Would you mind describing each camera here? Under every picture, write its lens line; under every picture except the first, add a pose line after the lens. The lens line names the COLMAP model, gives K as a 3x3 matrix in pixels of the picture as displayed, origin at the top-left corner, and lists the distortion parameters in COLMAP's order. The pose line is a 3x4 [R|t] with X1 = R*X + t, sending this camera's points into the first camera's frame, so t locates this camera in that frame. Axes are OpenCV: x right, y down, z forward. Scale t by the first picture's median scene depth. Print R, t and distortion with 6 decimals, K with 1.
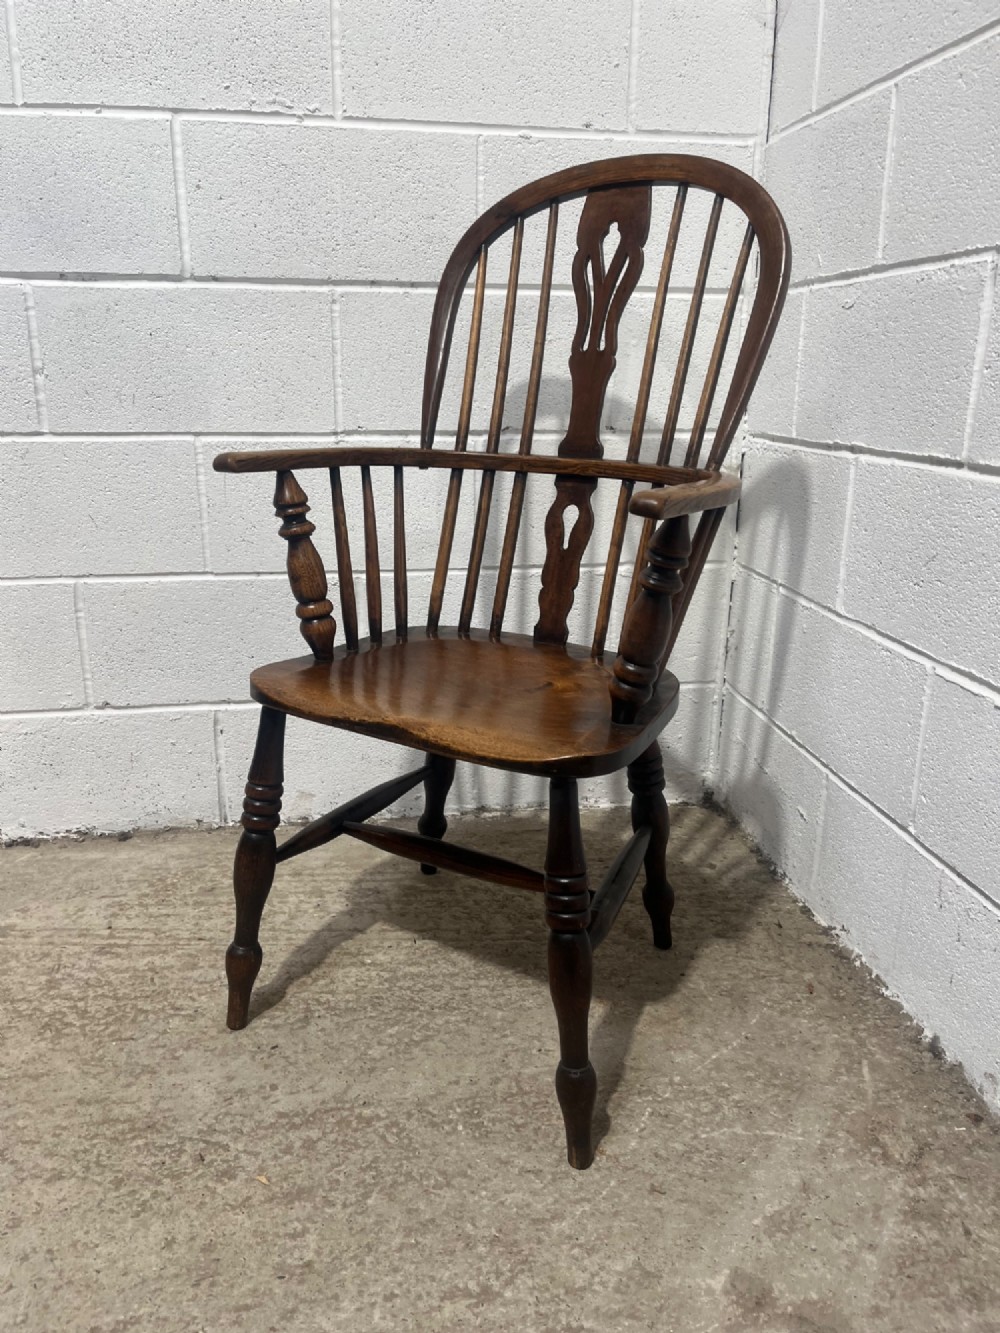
lens RADIAL K [[1015.2, 0, 484.8], [0, 1015.2, 660.3], [0, 0, 1]] dist [0.062577, -0.094363]
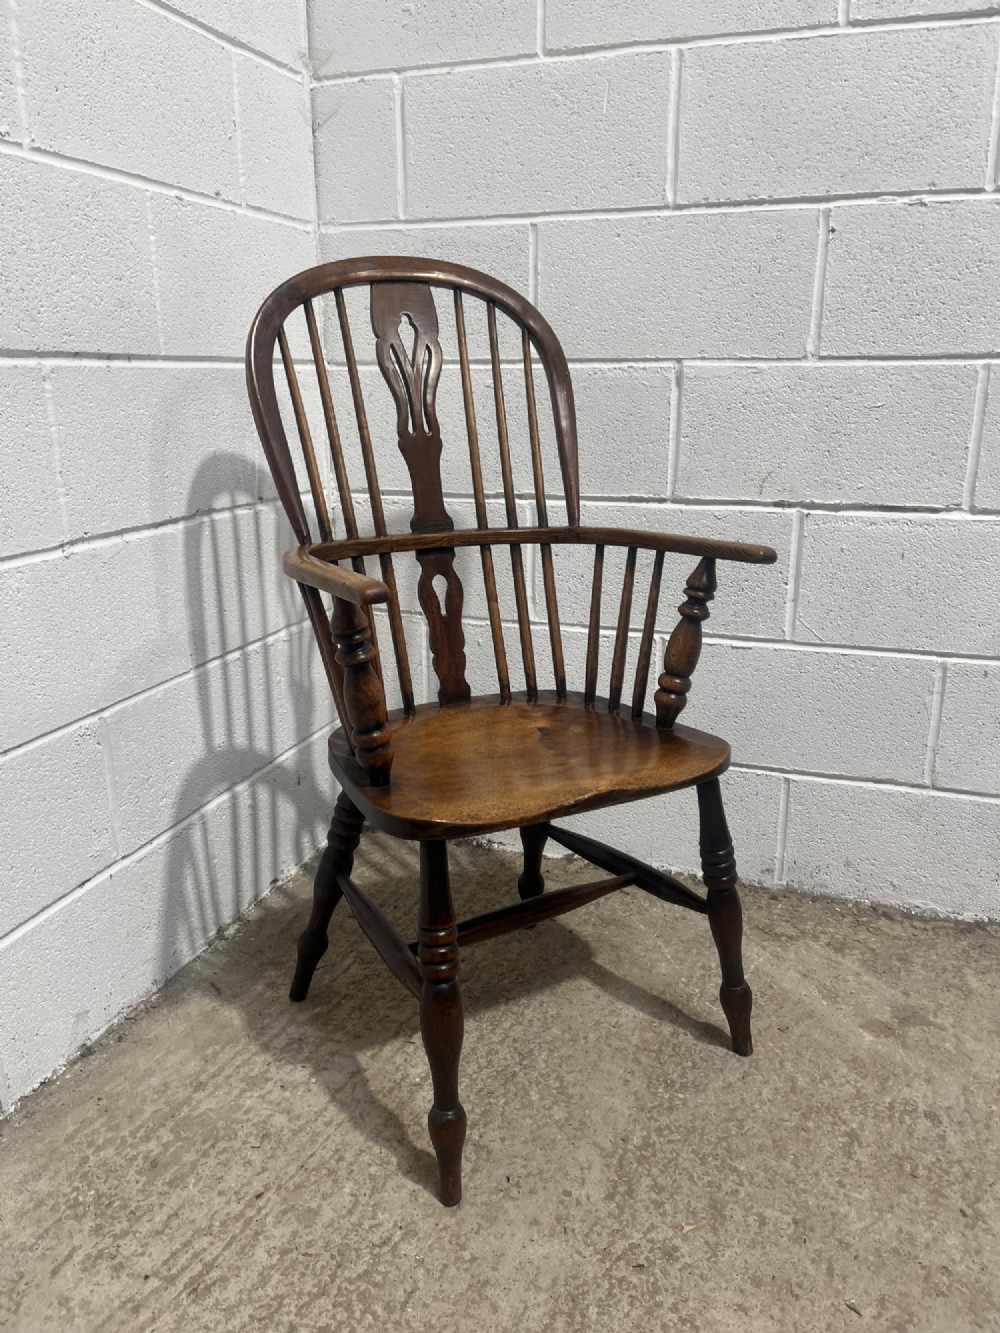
lens RADIAL K [[1015.2, 0, 503.6], [0, 1015.2, 662.8], [0, 0, 1]] dist [0.062577, -0.094363]
pose [[0.463231, -0.249073, 0.850517, -0.826660], [0.251500, 0.957185, 0.143332, -0.202030], [-0.849803, 0.147509, 0.506040, 0.412996]]
